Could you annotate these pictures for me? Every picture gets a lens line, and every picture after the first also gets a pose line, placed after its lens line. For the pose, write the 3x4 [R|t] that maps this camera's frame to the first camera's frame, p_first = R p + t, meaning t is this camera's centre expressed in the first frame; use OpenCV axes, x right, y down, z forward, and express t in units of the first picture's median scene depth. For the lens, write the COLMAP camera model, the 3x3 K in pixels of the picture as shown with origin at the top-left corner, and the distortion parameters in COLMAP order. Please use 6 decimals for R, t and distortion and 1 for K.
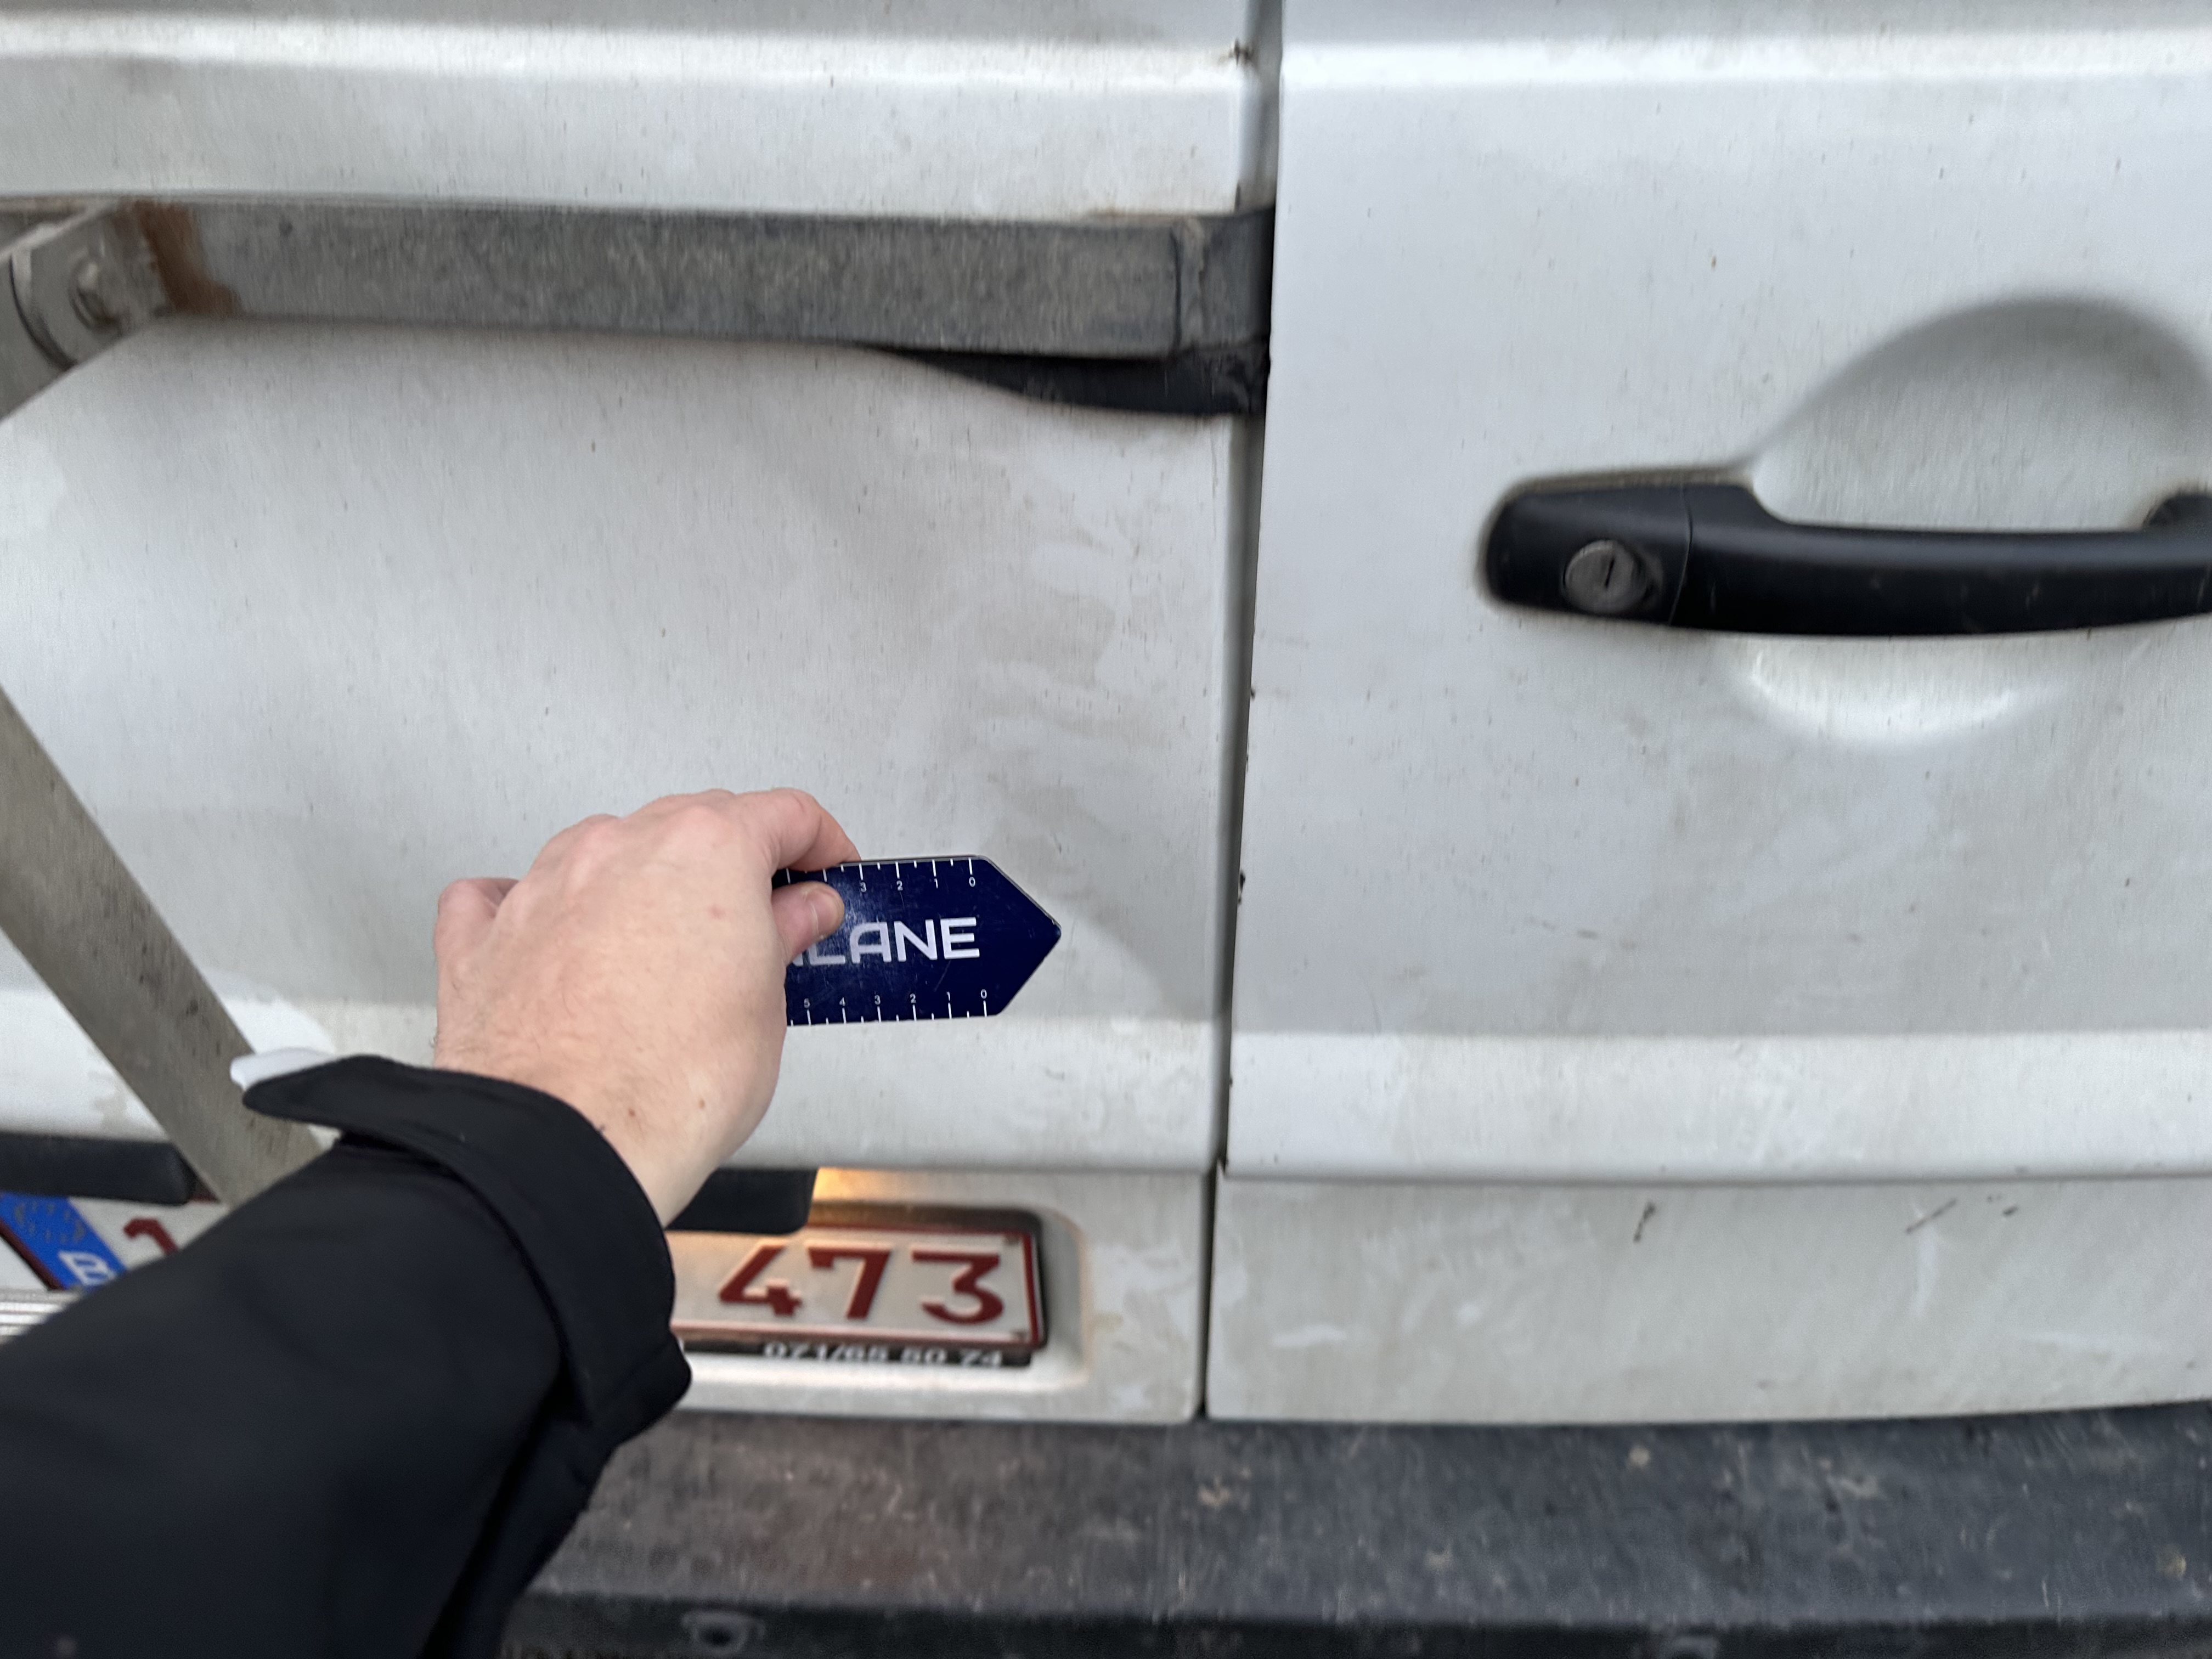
lens RADIAL K [[1588.5, 0, 1111.5], [0, 1588.5, 828.6], [0, 0, 1]] dist [0.043322, -0.055468]
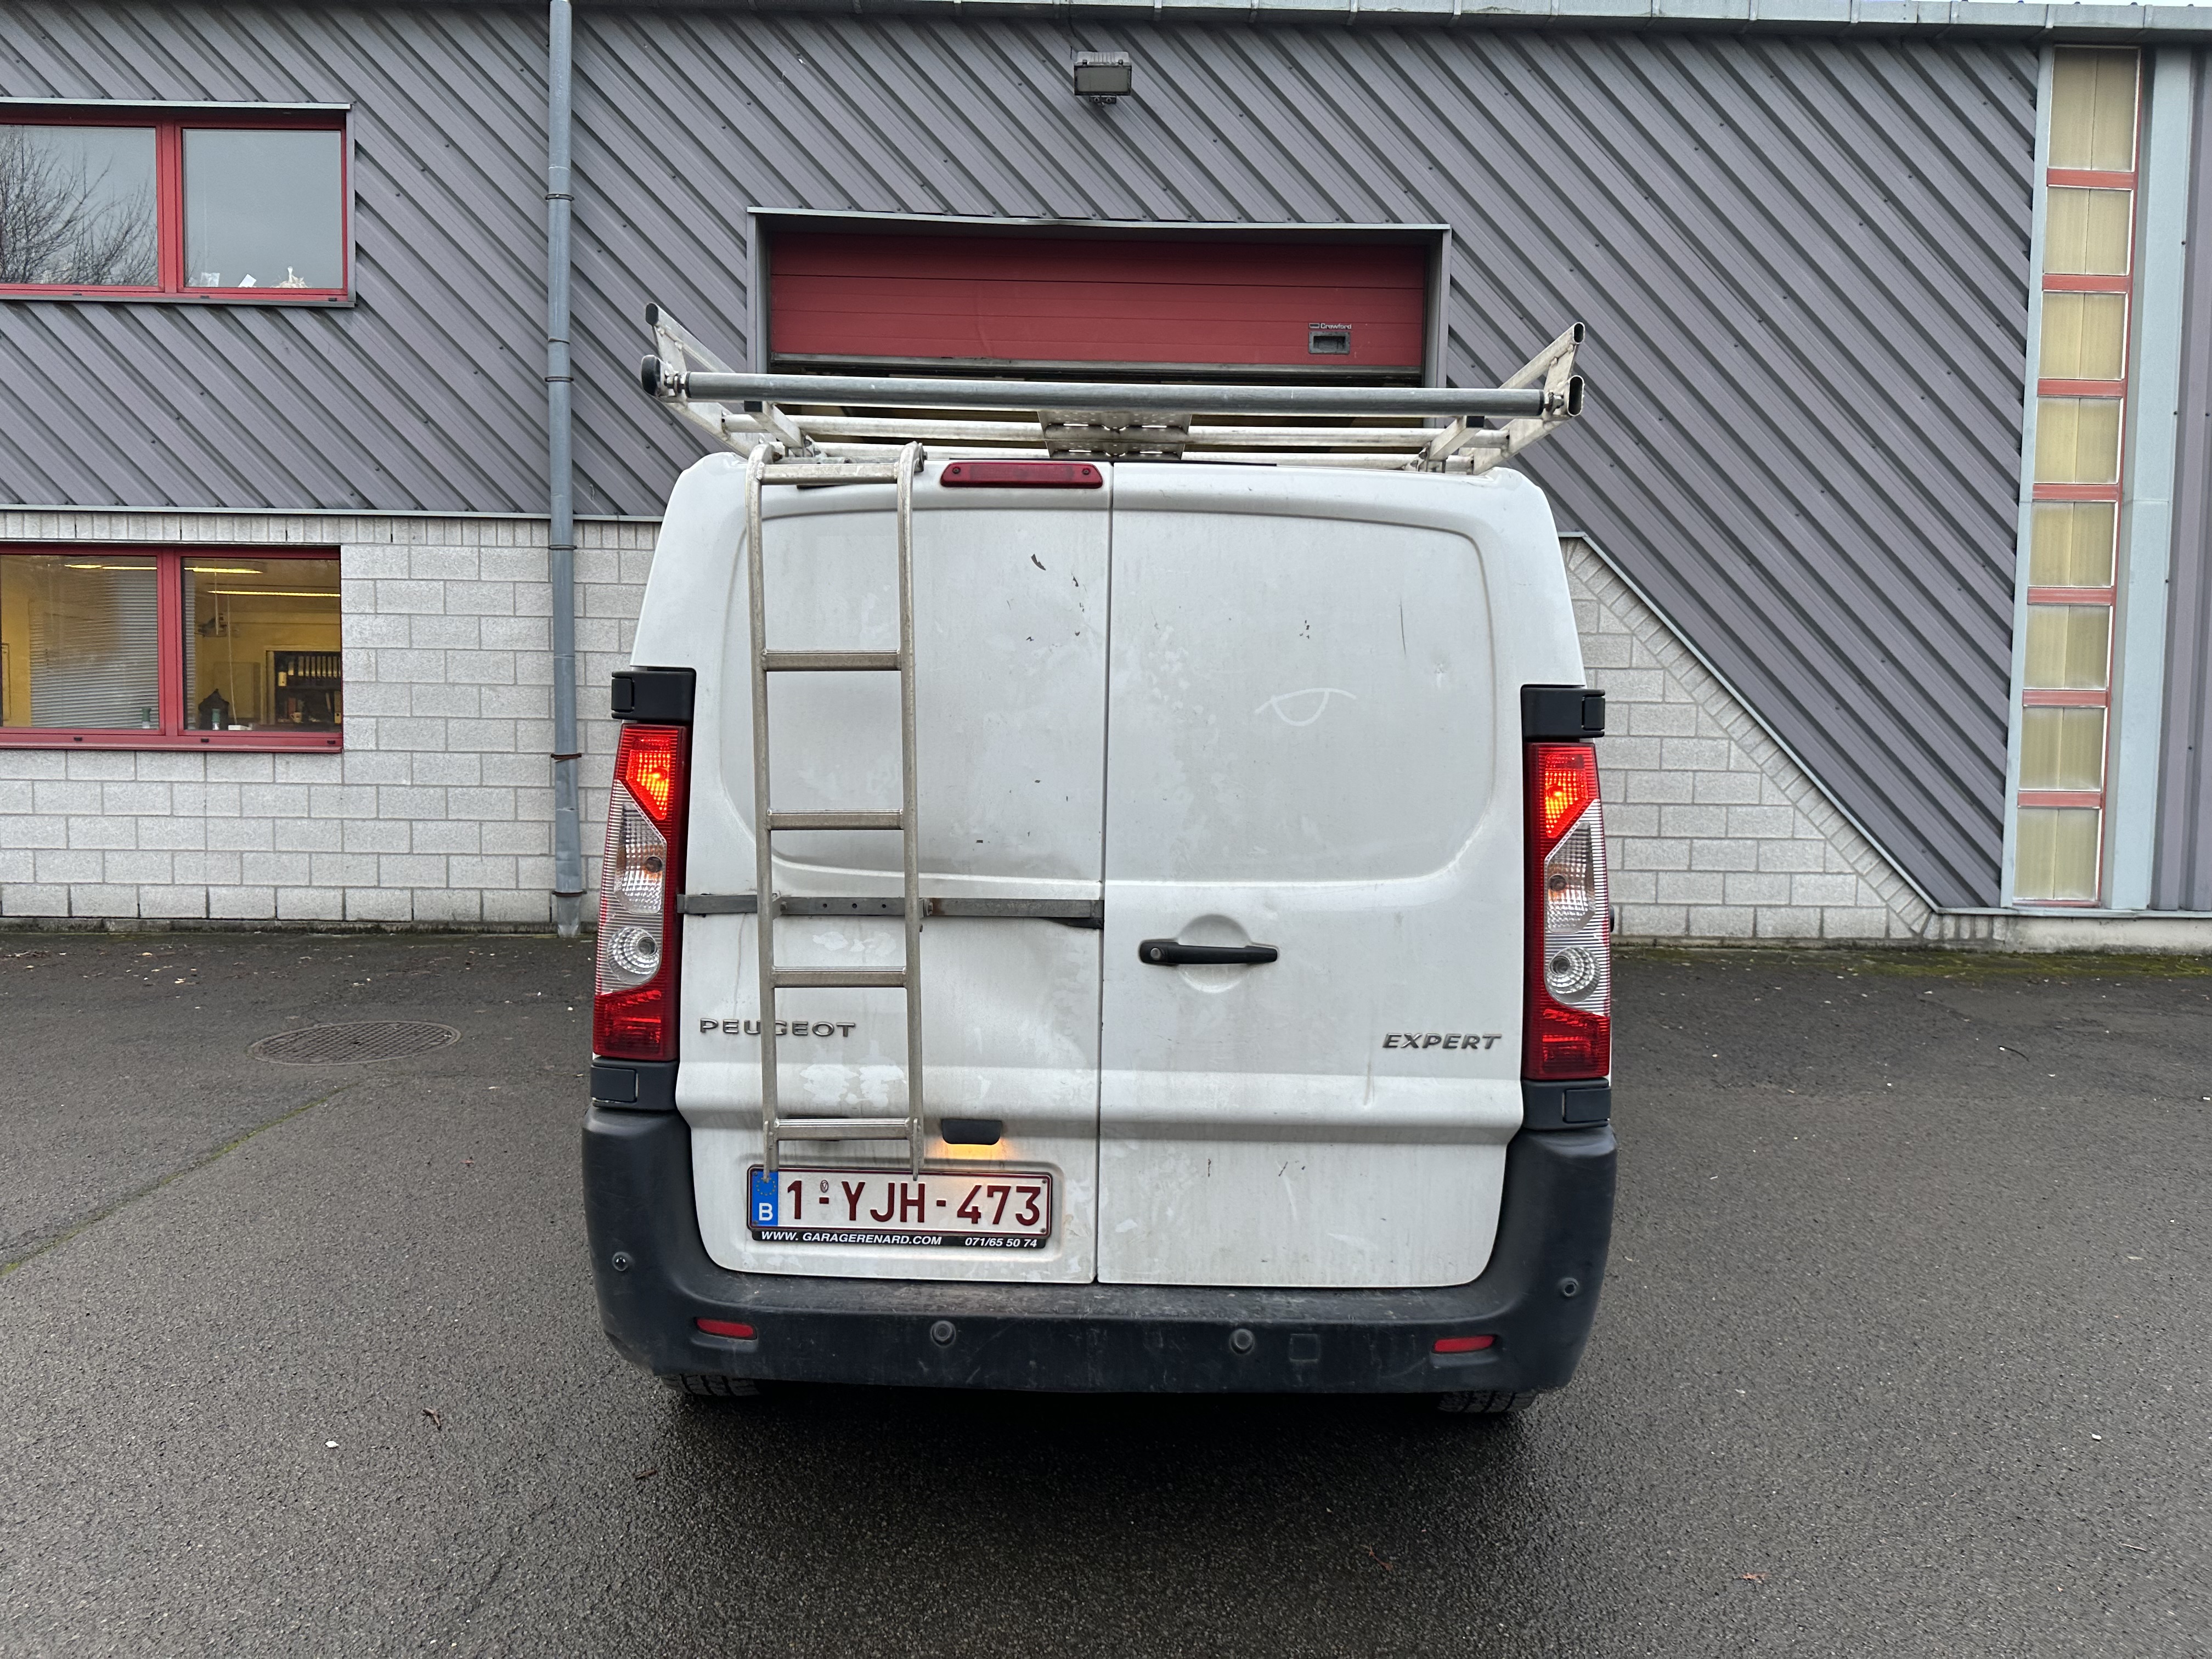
lens RADIAL K [[1588.5, 0, 1101.3], [0, 1588.5, 831.6], [0, 0, 1]] dist [0.043322, -0.055468]
pose [[0.999208, 0.036361, 0.016175, -0.026506], [-0.020191, 0.813432, -0.581310, 2.281248], [-0.034295, 0.580523, 0.813521, -3.238846]]
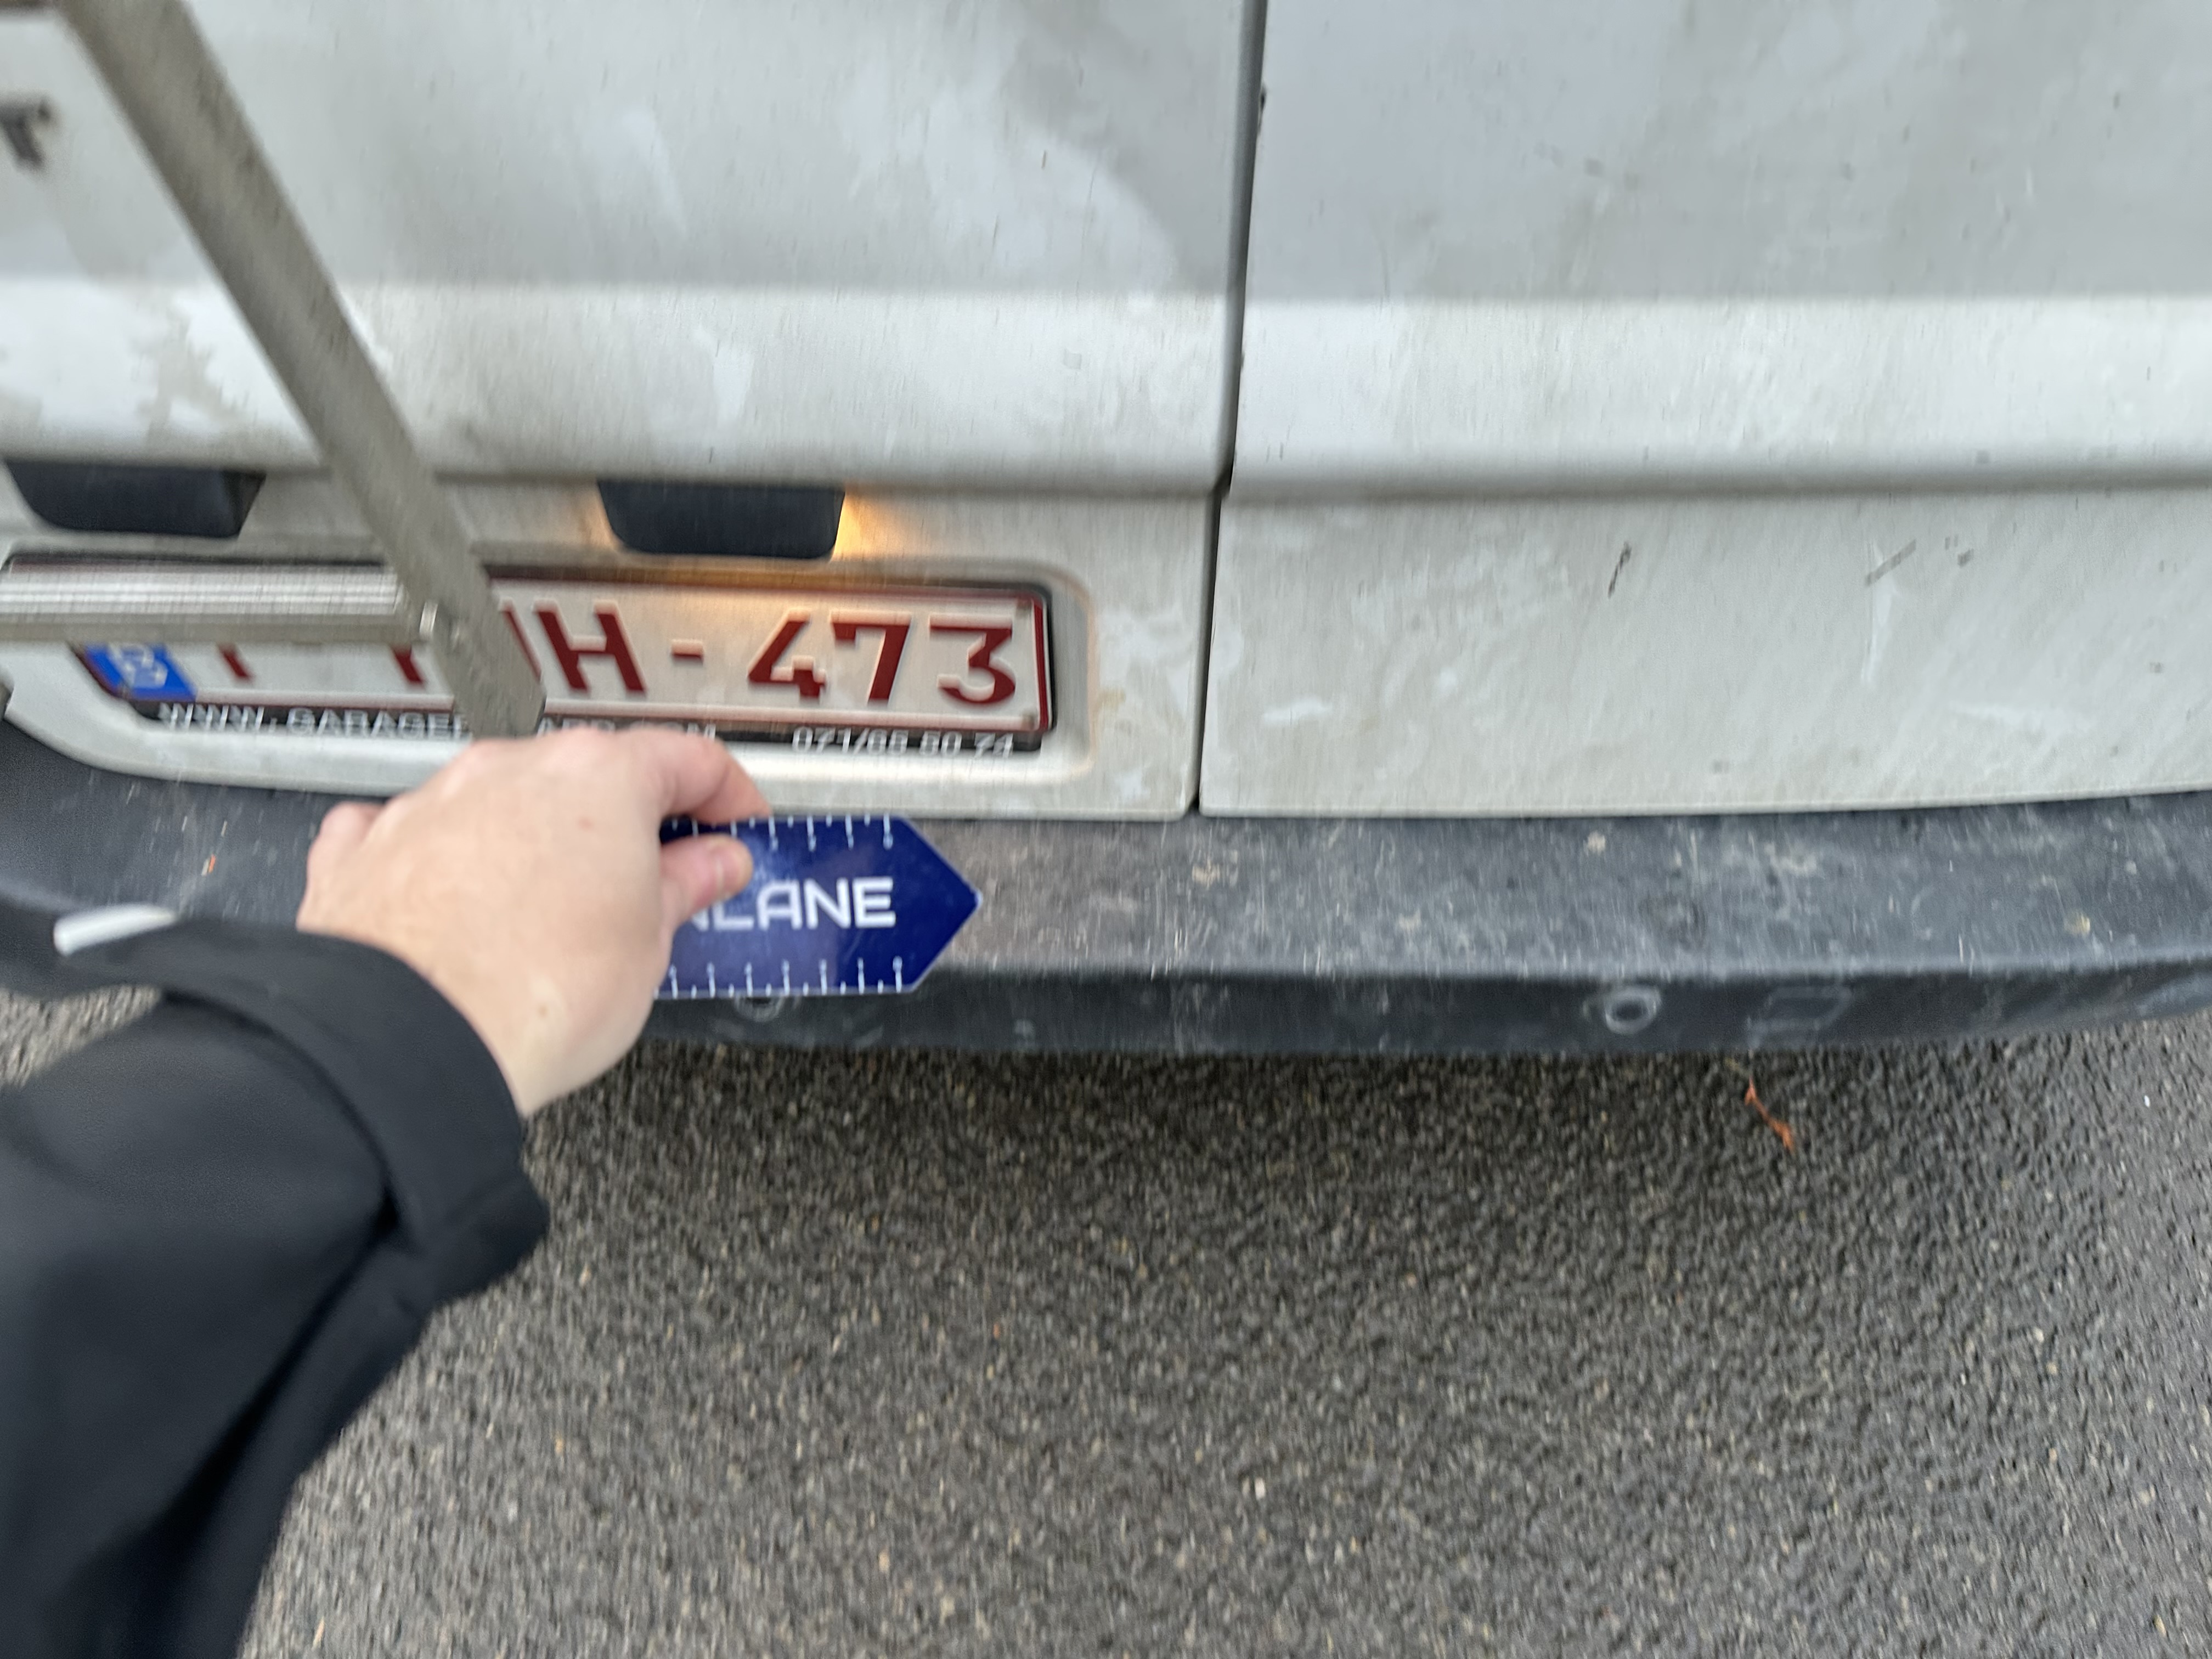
lens RADIAL K [[1588.5, 0, 1101.8], [0, 1588.5, 833.3], [0, 0, 1]] dist [0.043322, -0.055468]
pose [[0.999940, -0.002244, 0.010766, -0.029024], [0.000064, 0.980140, 0.198304, 0.257773], [-0.010998, -0.198292, 0.980081, -0.088653]]
